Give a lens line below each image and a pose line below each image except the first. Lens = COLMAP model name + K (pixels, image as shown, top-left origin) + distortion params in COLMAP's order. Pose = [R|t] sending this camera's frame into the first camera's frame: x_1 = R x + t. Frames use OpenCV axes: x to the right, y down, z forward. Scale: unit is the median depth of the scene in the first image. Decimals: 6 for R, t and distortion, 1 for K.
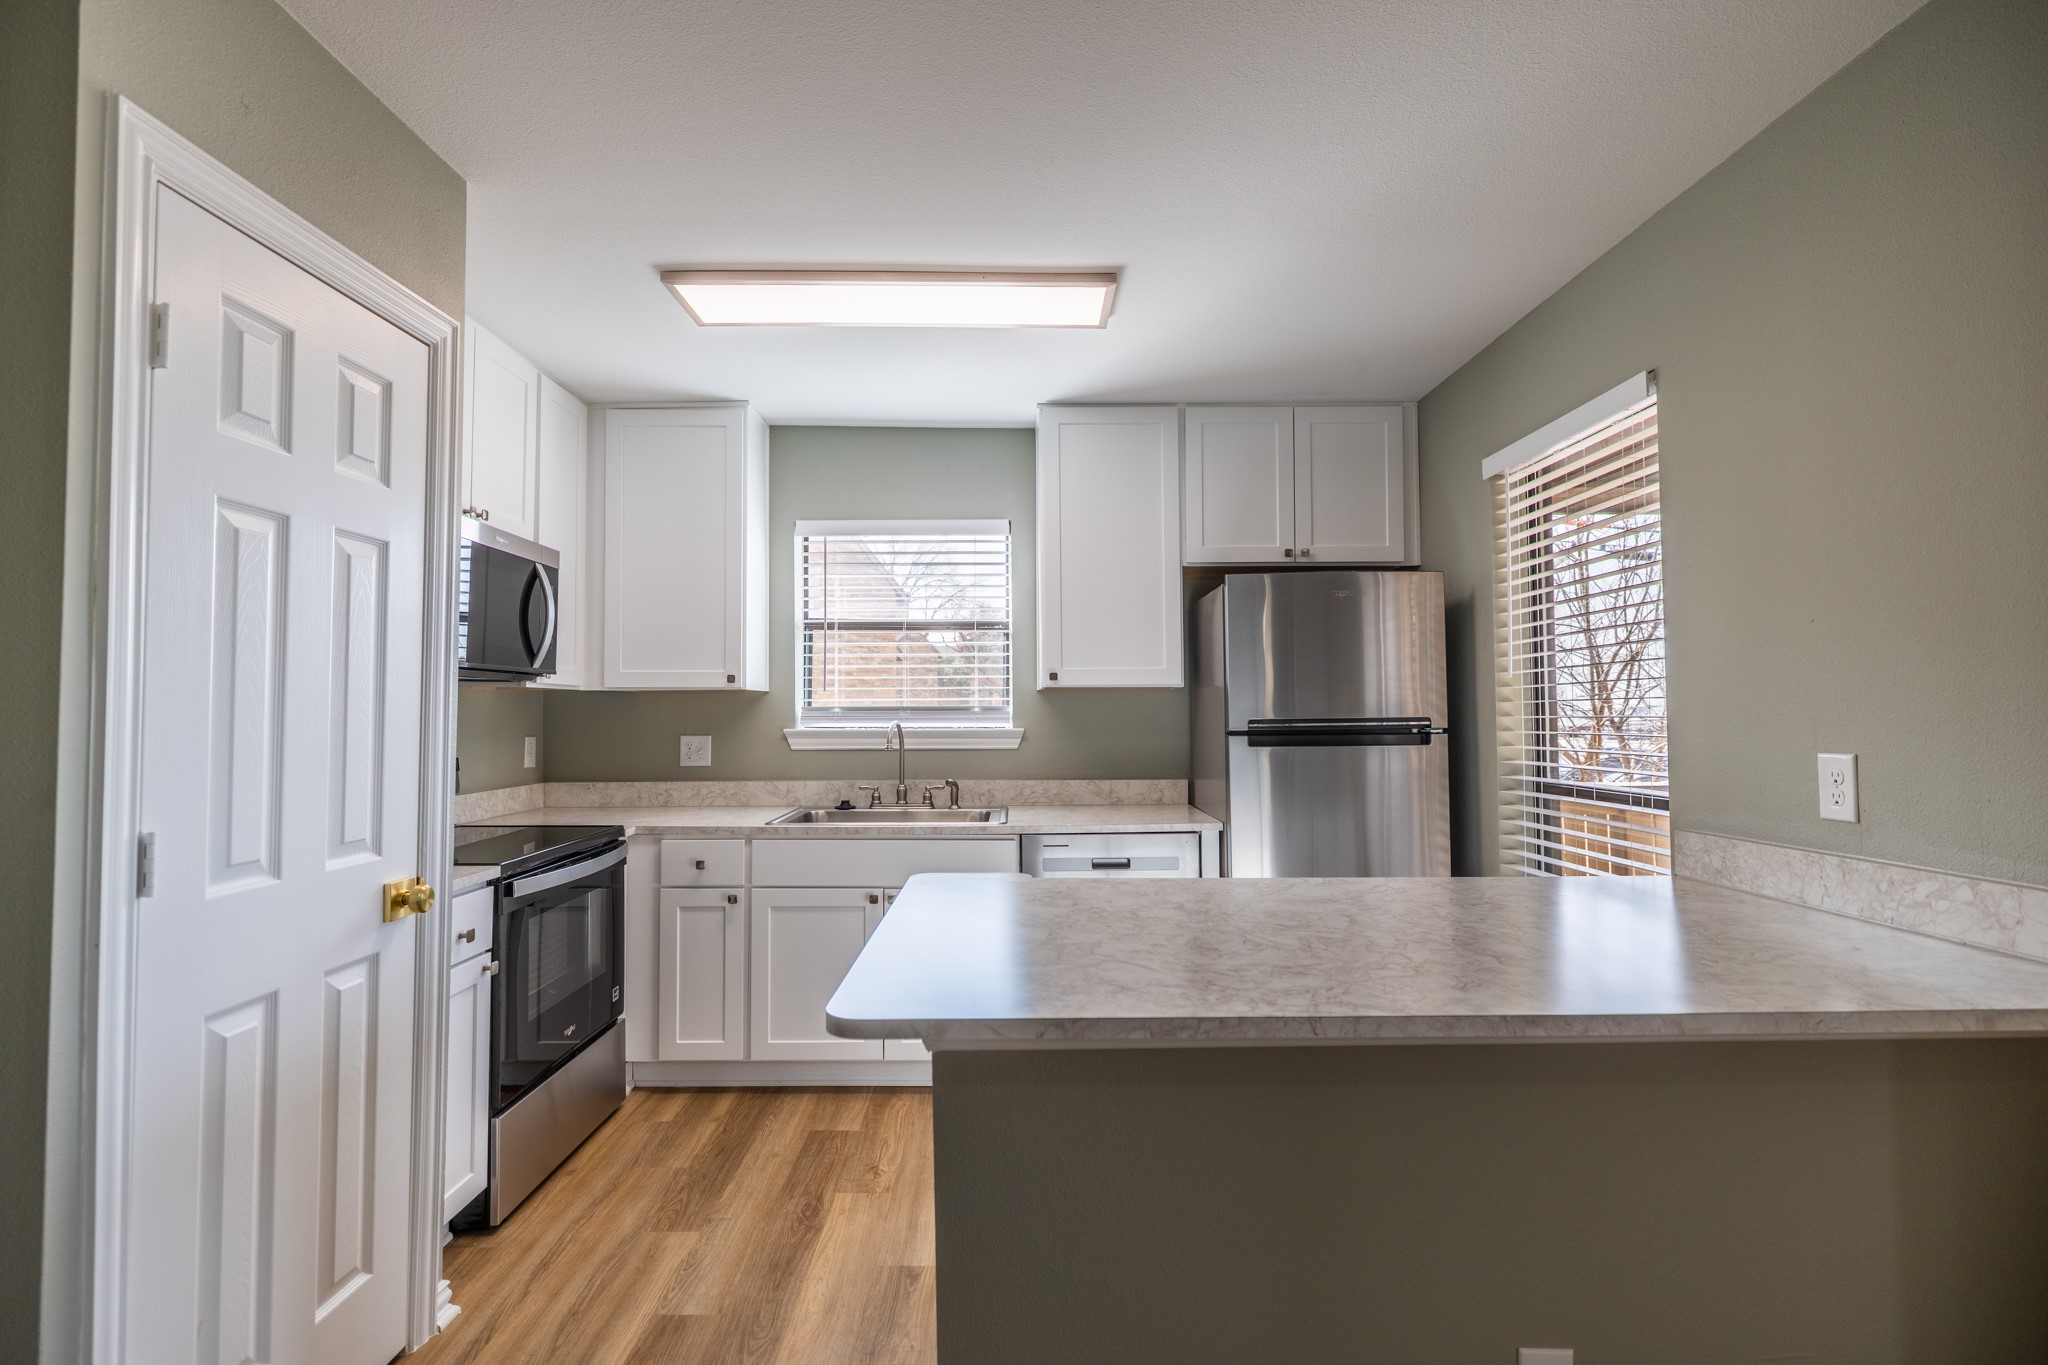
lens RADIAL K [[953.9, 0, 1015.5], [0, 953.9, 686.2], [0, 0, 1]] dist [0.004274, -0.000216]
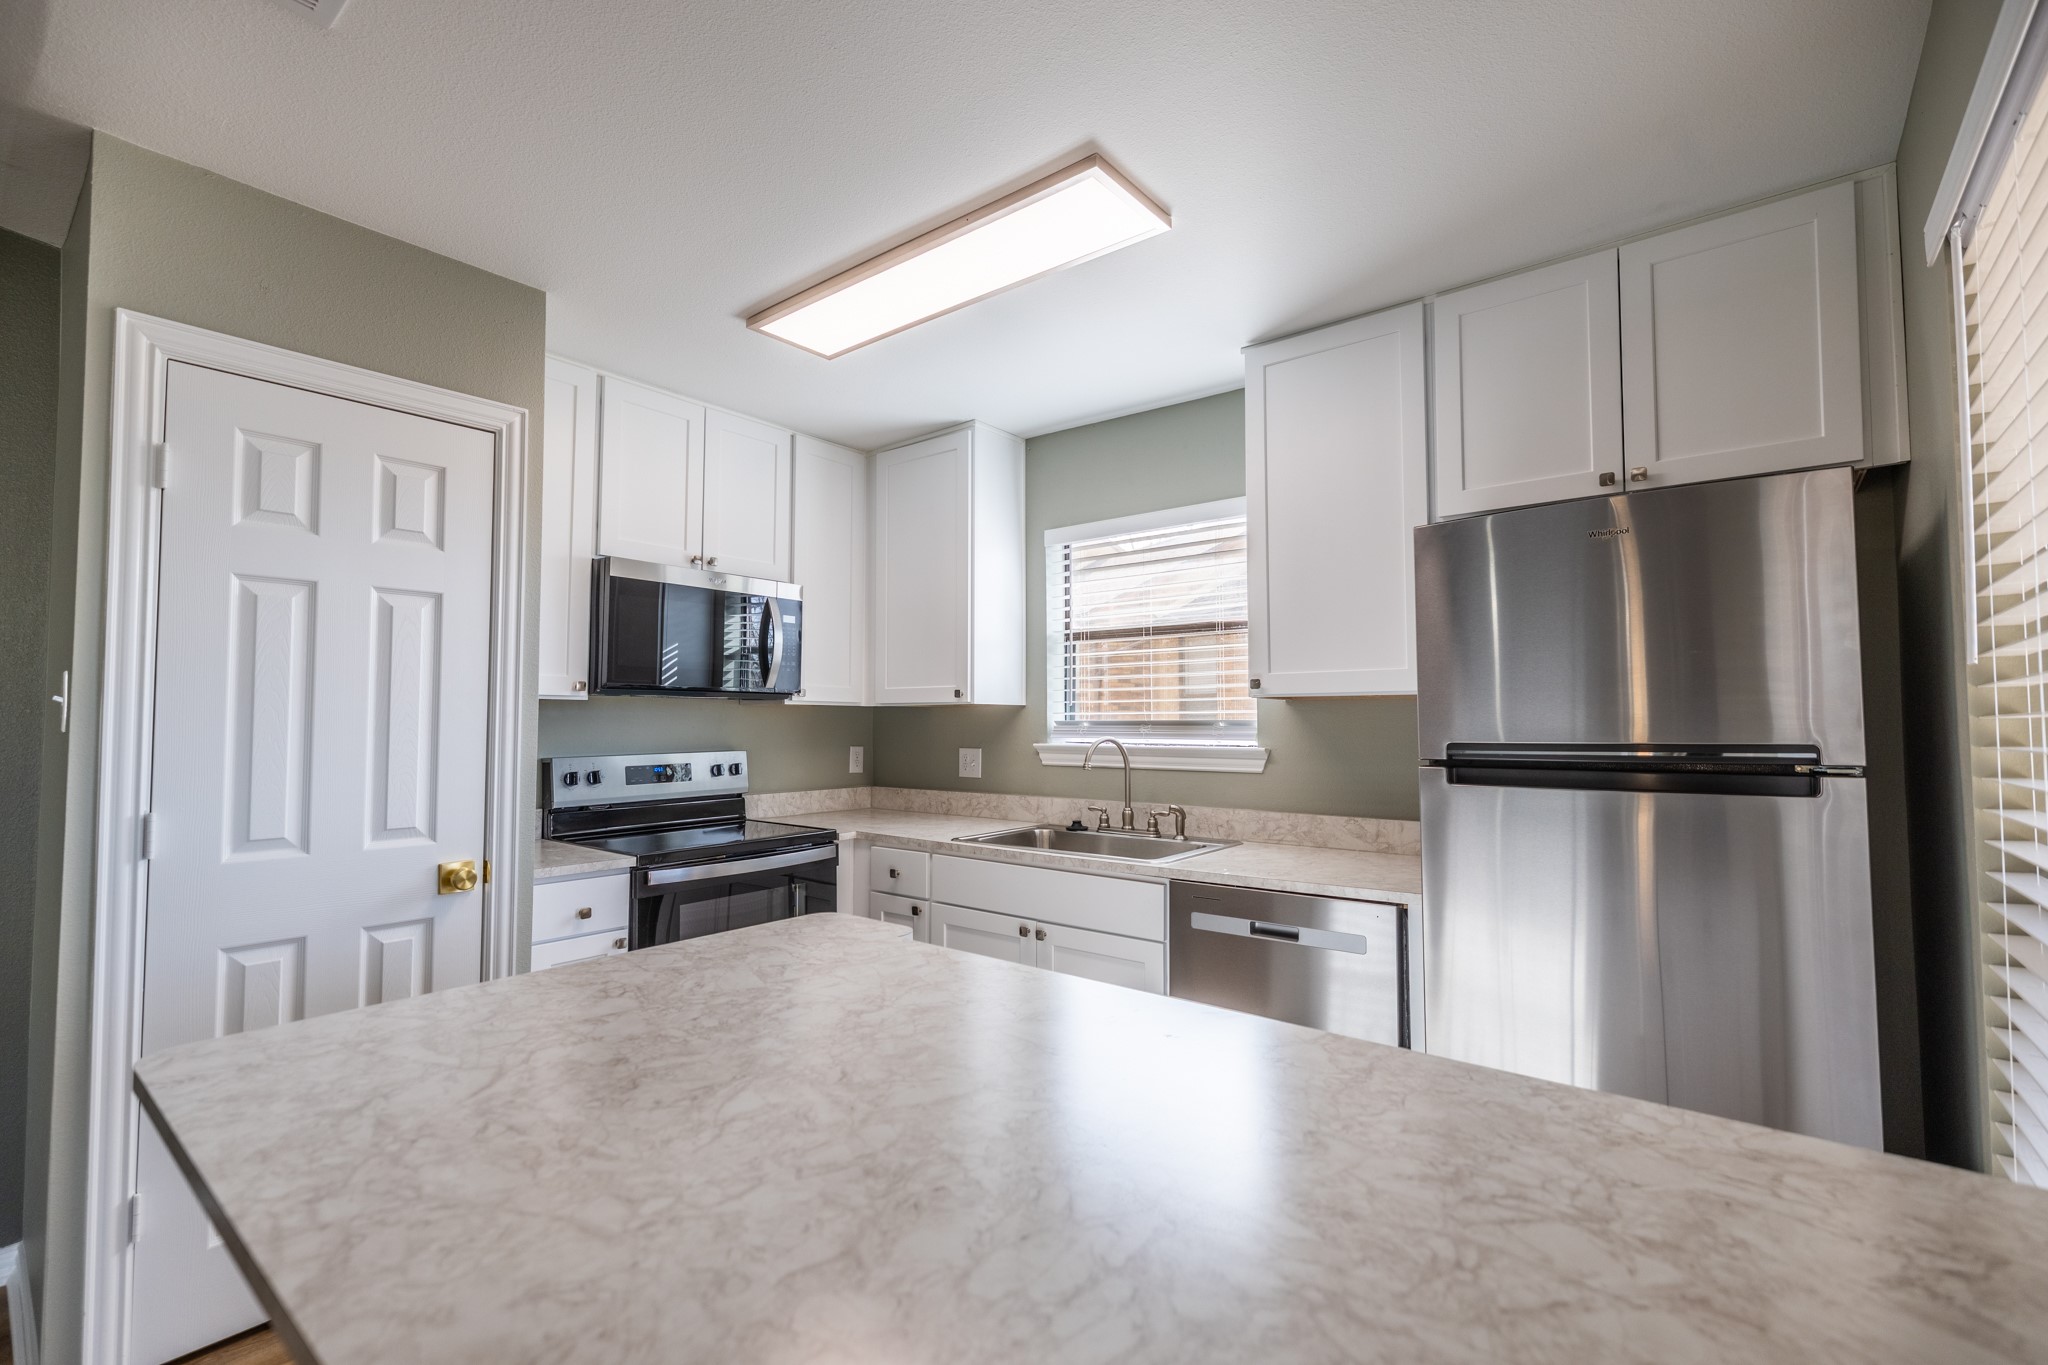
lens RADIAL K [[902.6, 0, 1012.3], [0, 902.6, 686.3], [0, 0, 1]] dist [0.003667, 0.000535]
pose [[0.773660, -0.021930, -0.633222, 0.395382], [0.014636, 0.999753, -0.016742, 0.001717], [0.633432, 0.003684, 0.773789, 0.318121]]
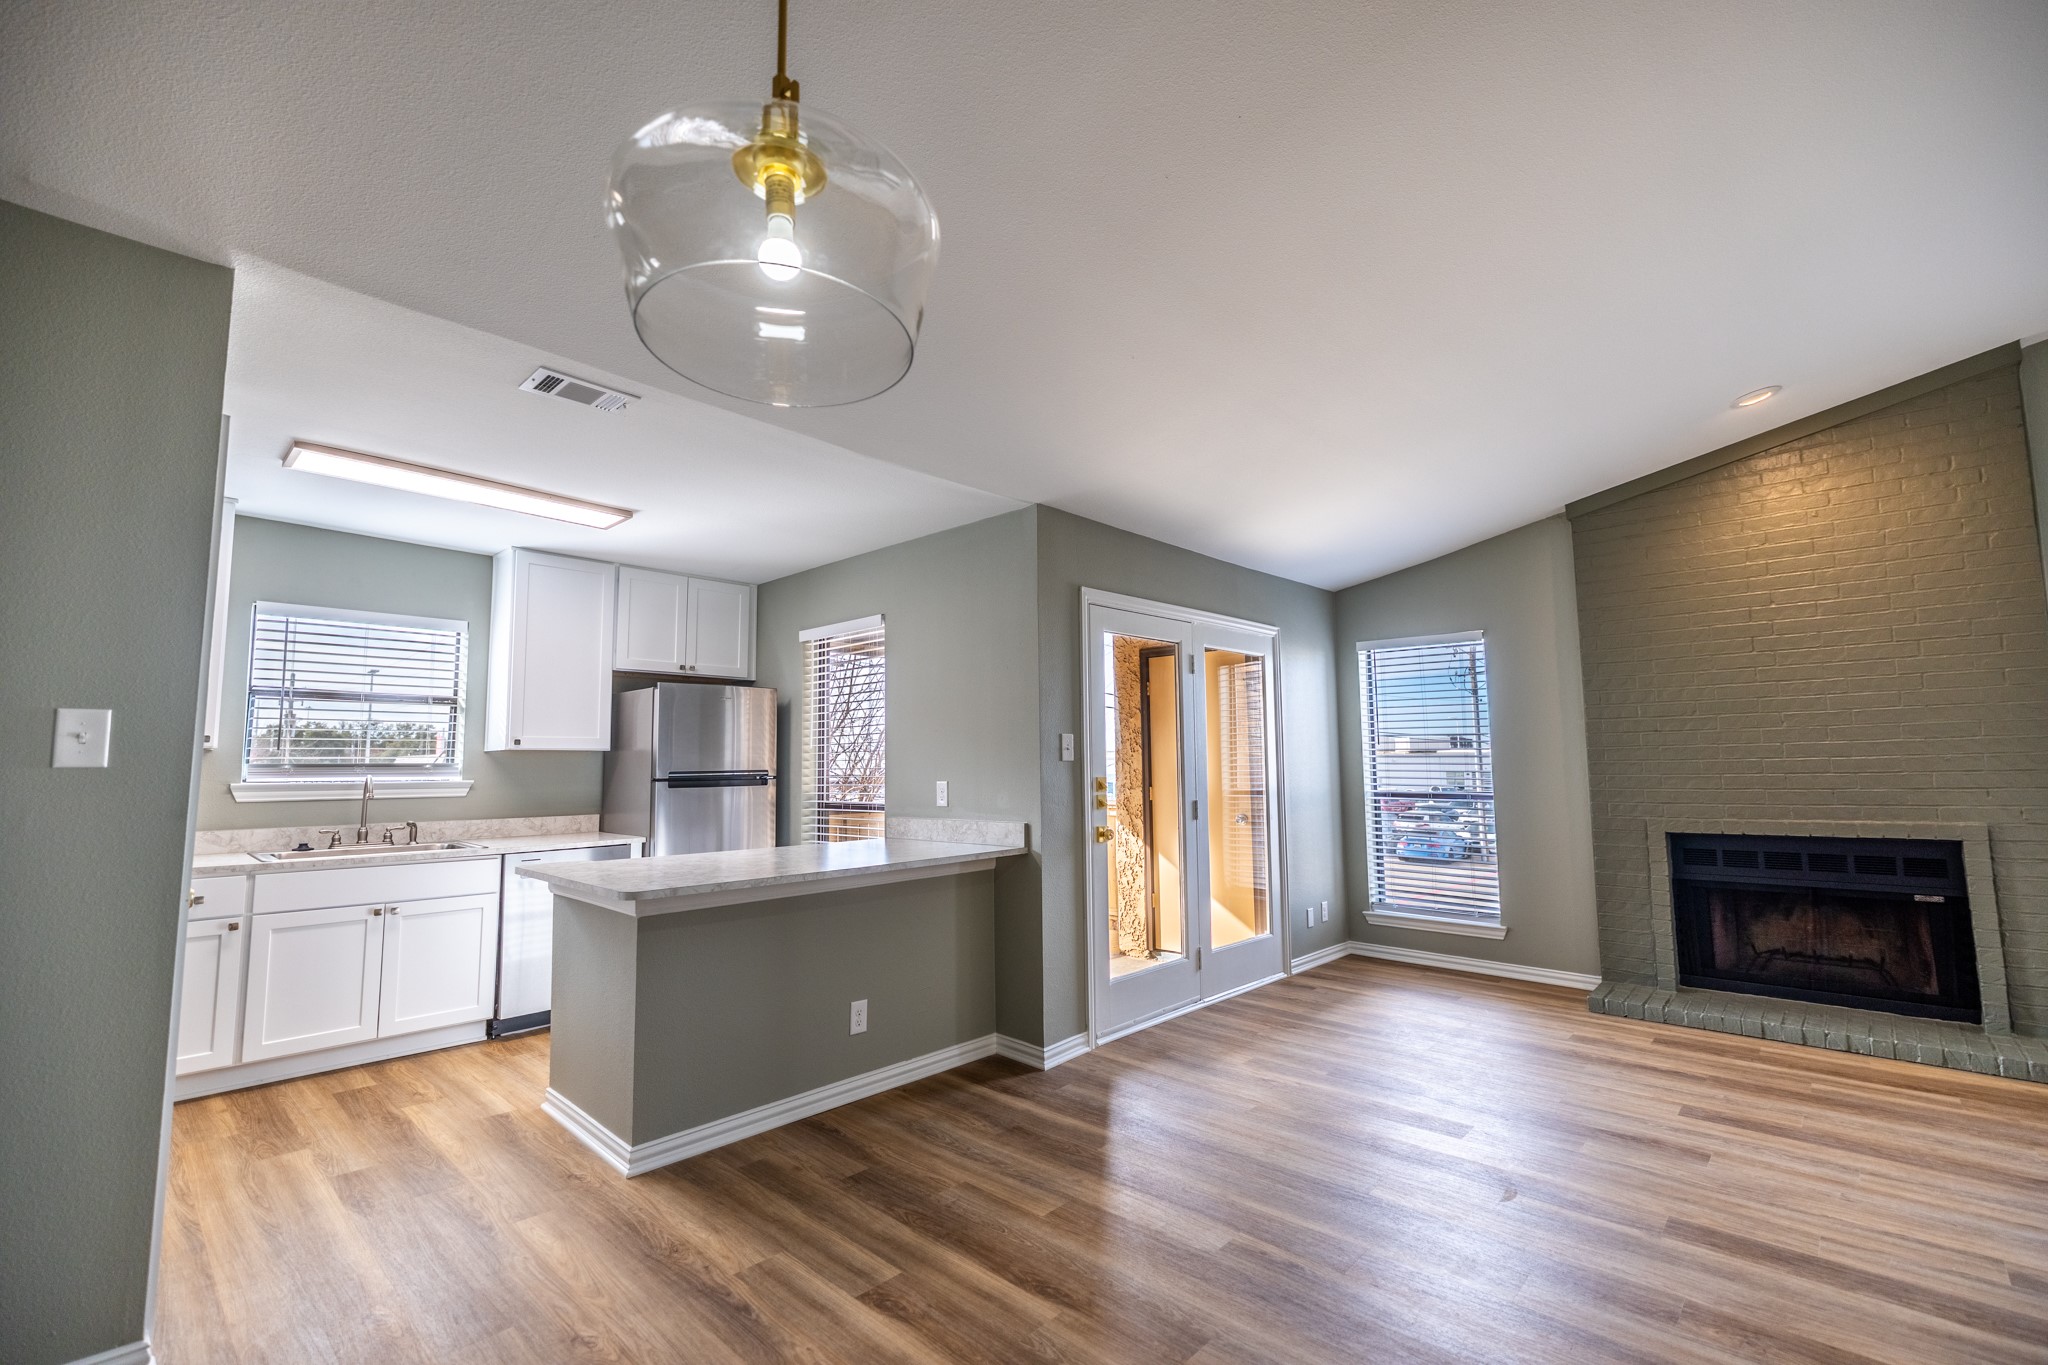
lens RADIAL K [[880.6, 0, 1014.7], [0, 880.6, 686.1], [0, 0, 1]] dist [0.002432, 0.000386]
pose [[0.691873, 0.064173, 0.719162, -0.429538], [-0.014443, 0.997073, -0.075077, -0.006043], [-0.721875, 0.041557, 0.690774, -0.466240]]
